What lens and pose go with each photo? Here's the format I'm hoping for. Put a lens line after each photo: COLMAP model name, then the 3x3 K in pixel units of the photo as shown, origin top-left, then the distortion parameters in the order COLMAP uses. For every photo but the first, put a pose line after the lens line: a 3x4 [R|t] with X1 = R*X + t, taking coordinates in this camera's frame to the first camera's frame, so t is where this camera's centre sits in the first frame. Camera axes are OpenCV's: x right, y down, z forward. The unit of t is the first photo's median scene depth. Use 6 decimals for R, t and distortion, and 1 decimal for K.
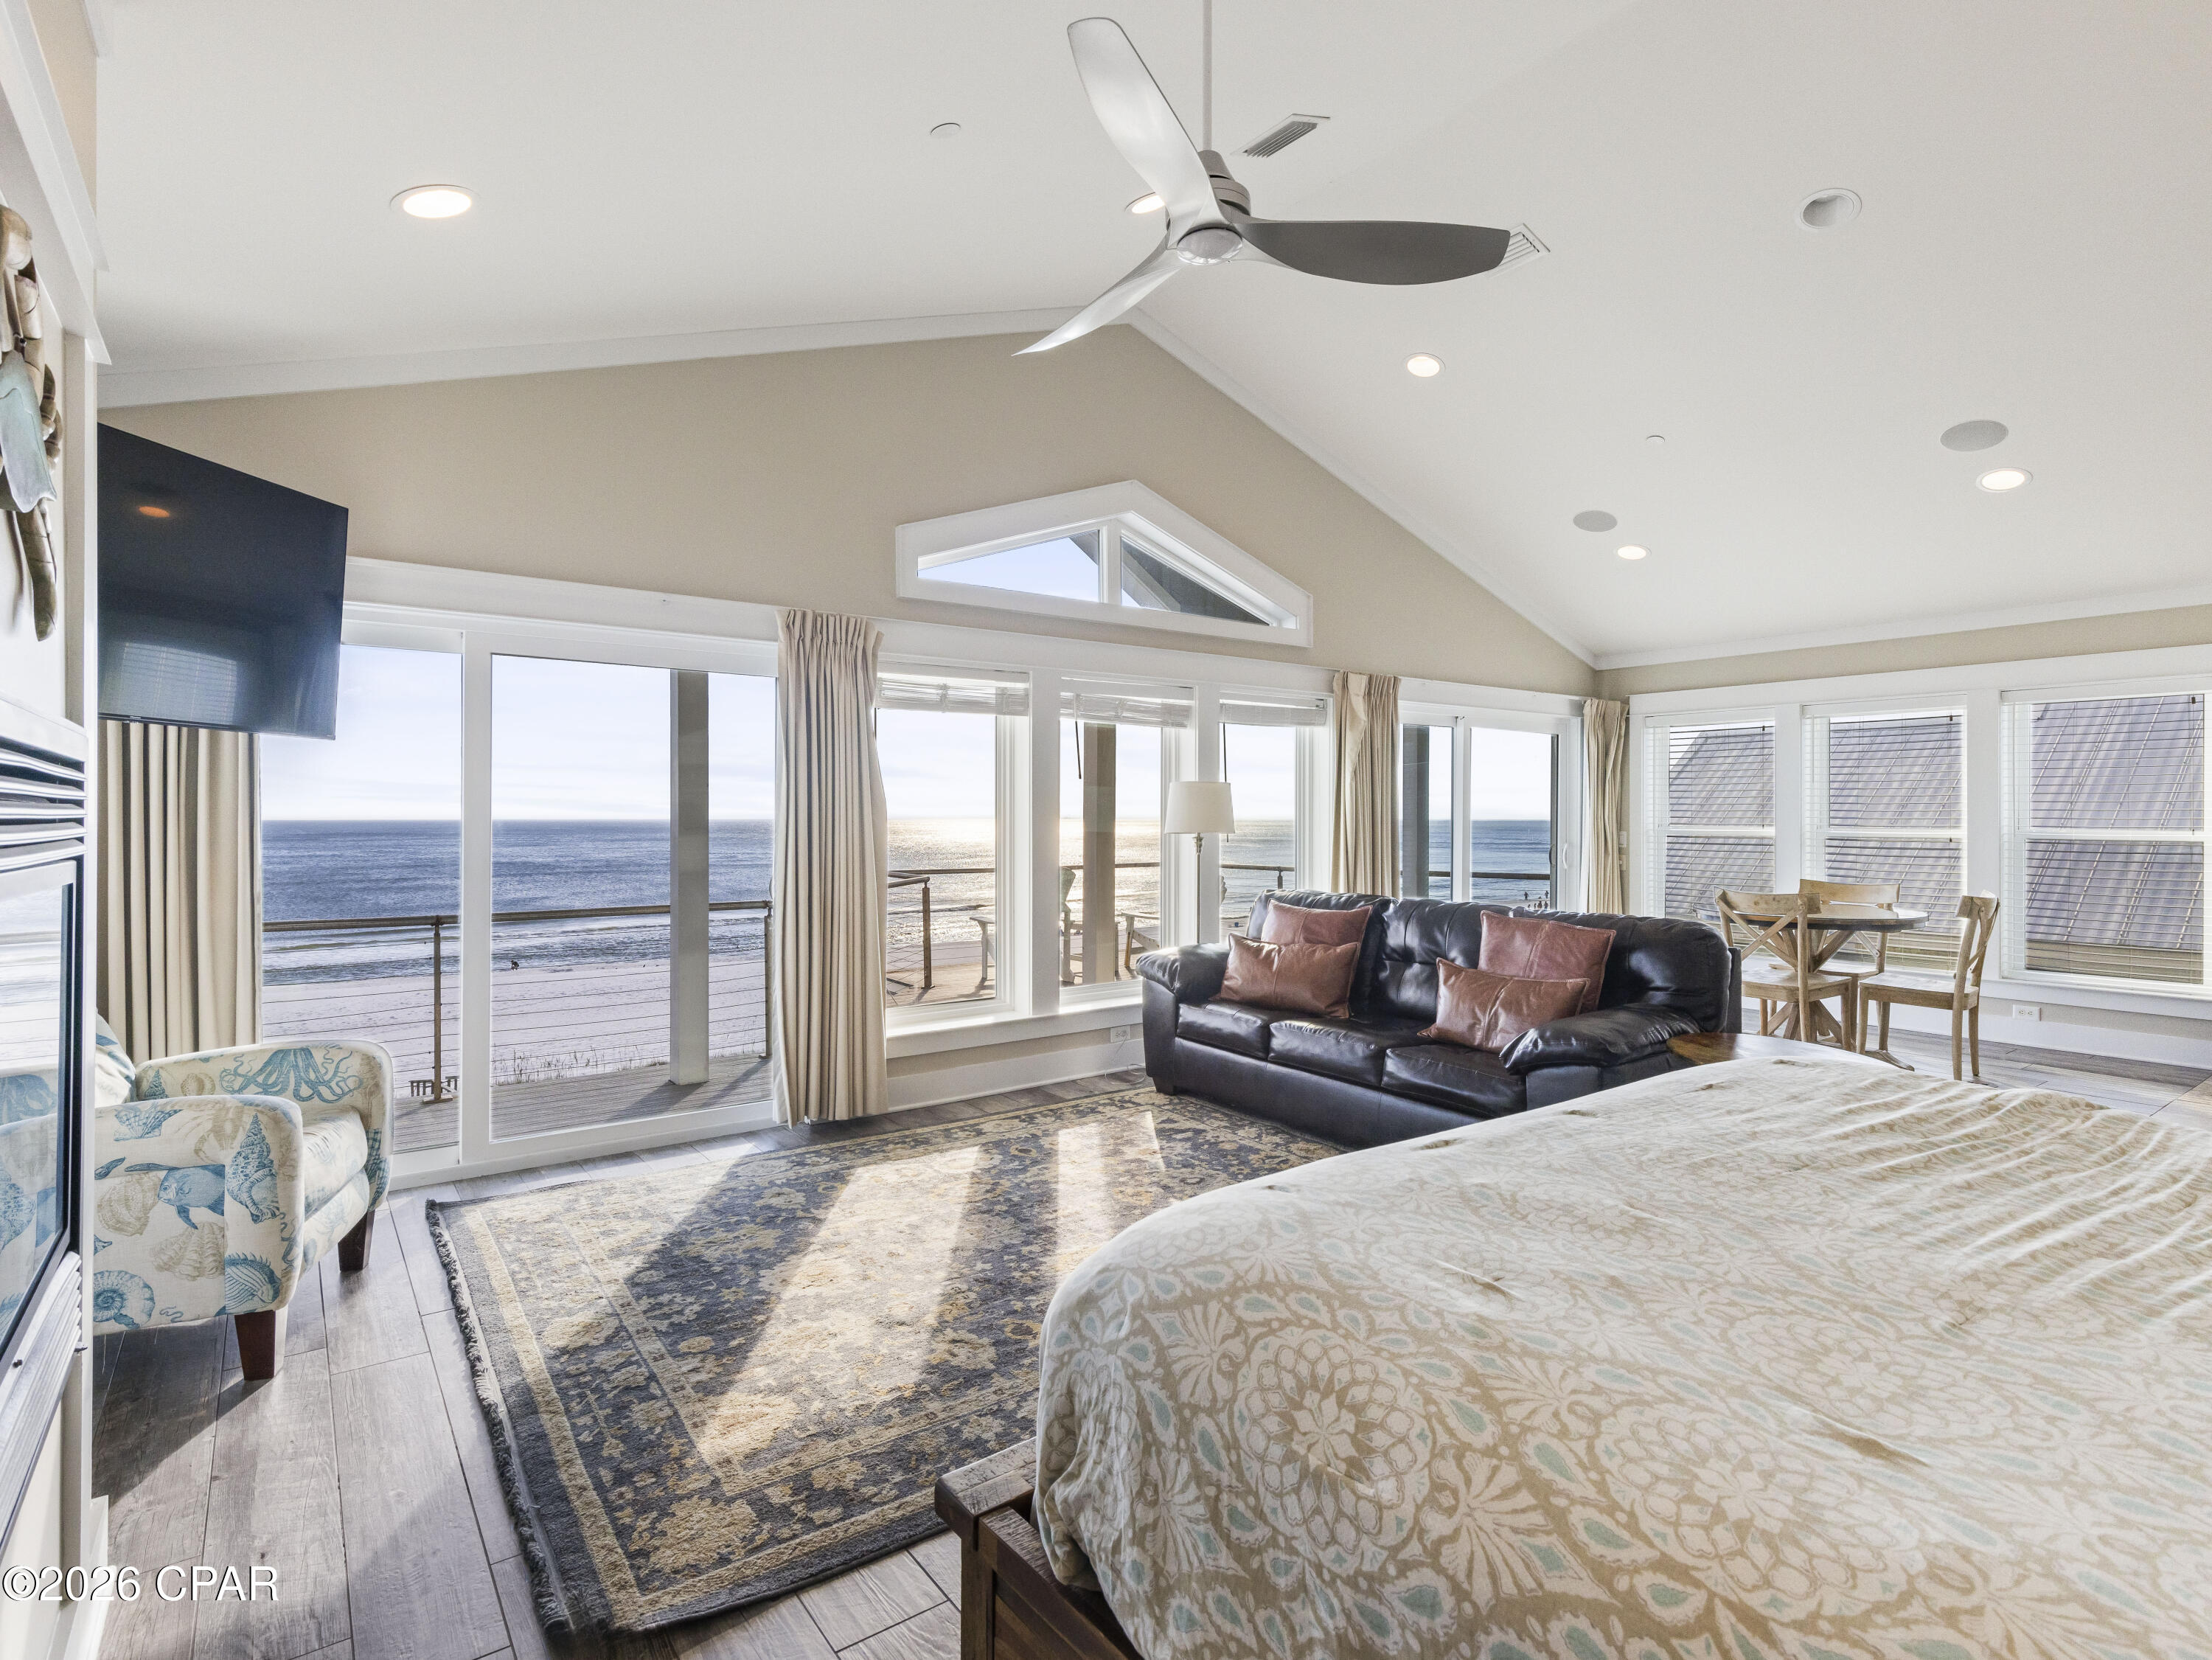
lens RADIAL K [[1123.8, 0, 1106.0], [0, 1123.8, 830.0], [0, 0, 1]] dist [0.012832, -0.000109]
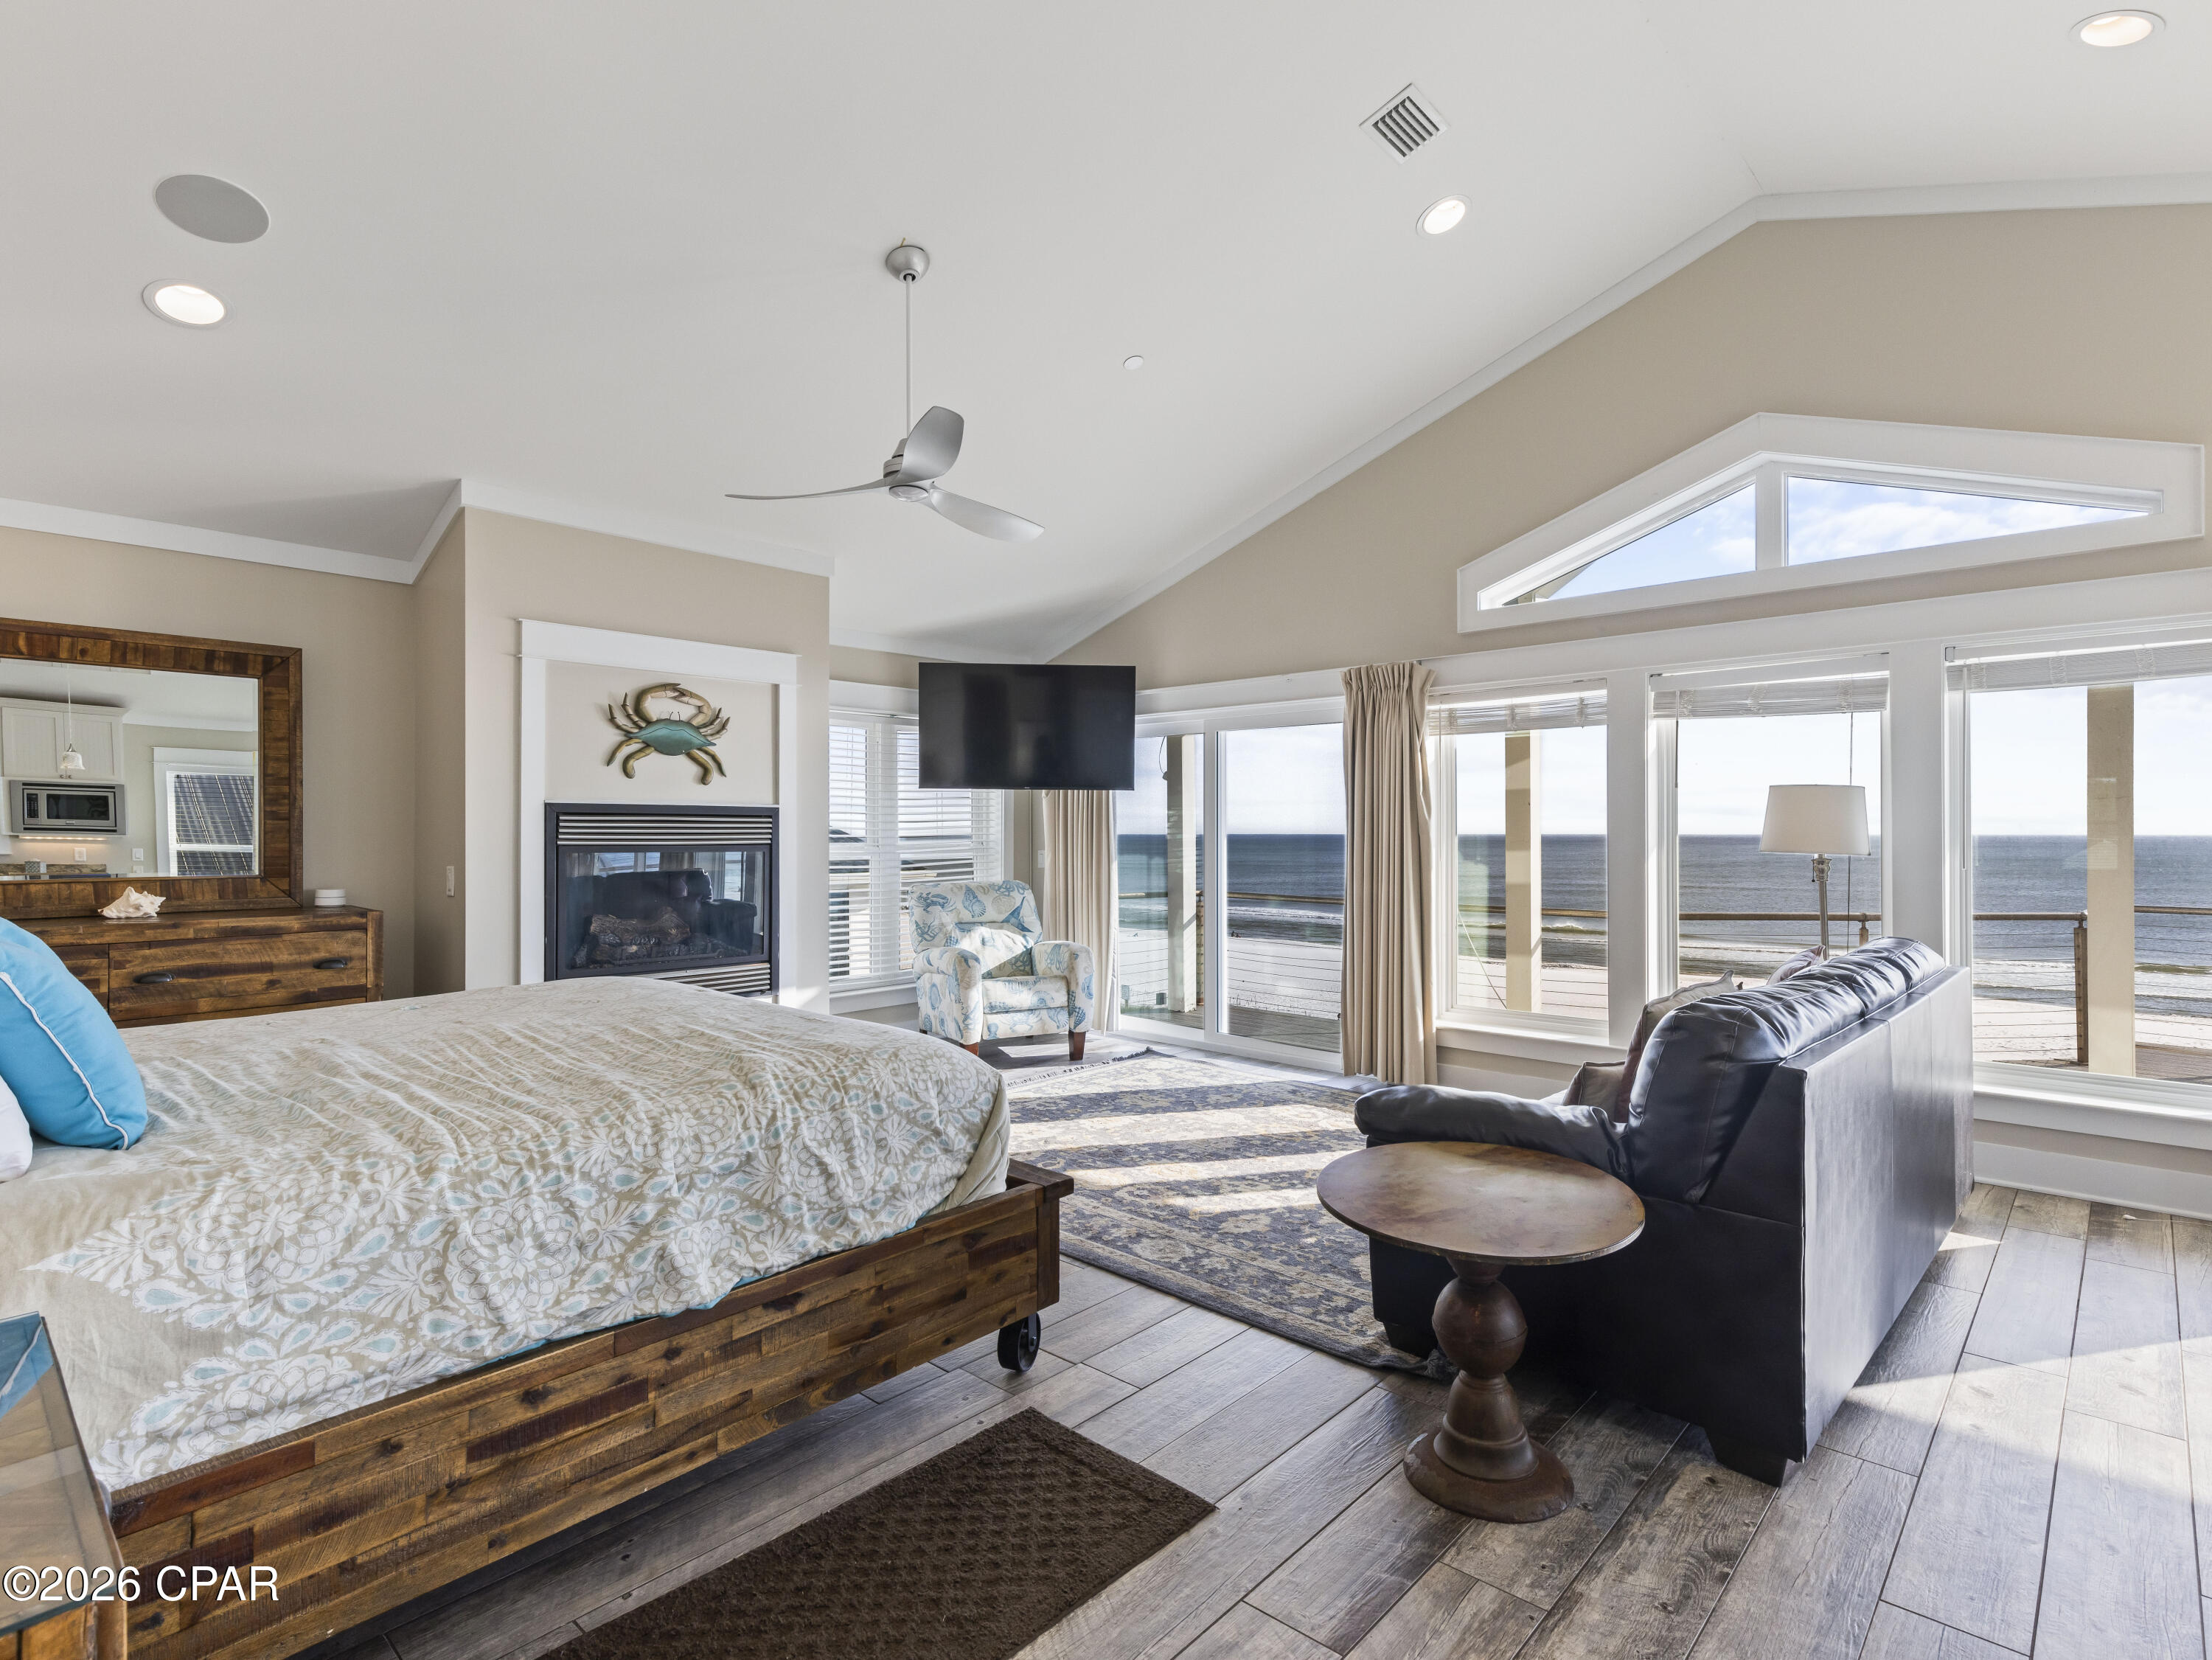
lens RADIAL K [[1123.8, 0, 1106.0], [0, 1123.8, 830.0], [0, 0, 1]] dist [0.012832, -0.000109]
pose [[0.186212, -0.004126, -0.982501, 1.040902], [-0.010561, 0.999925, -0.006201, -0.002807], [0.982453, 0.011531, 0.186154, 0.561983]]
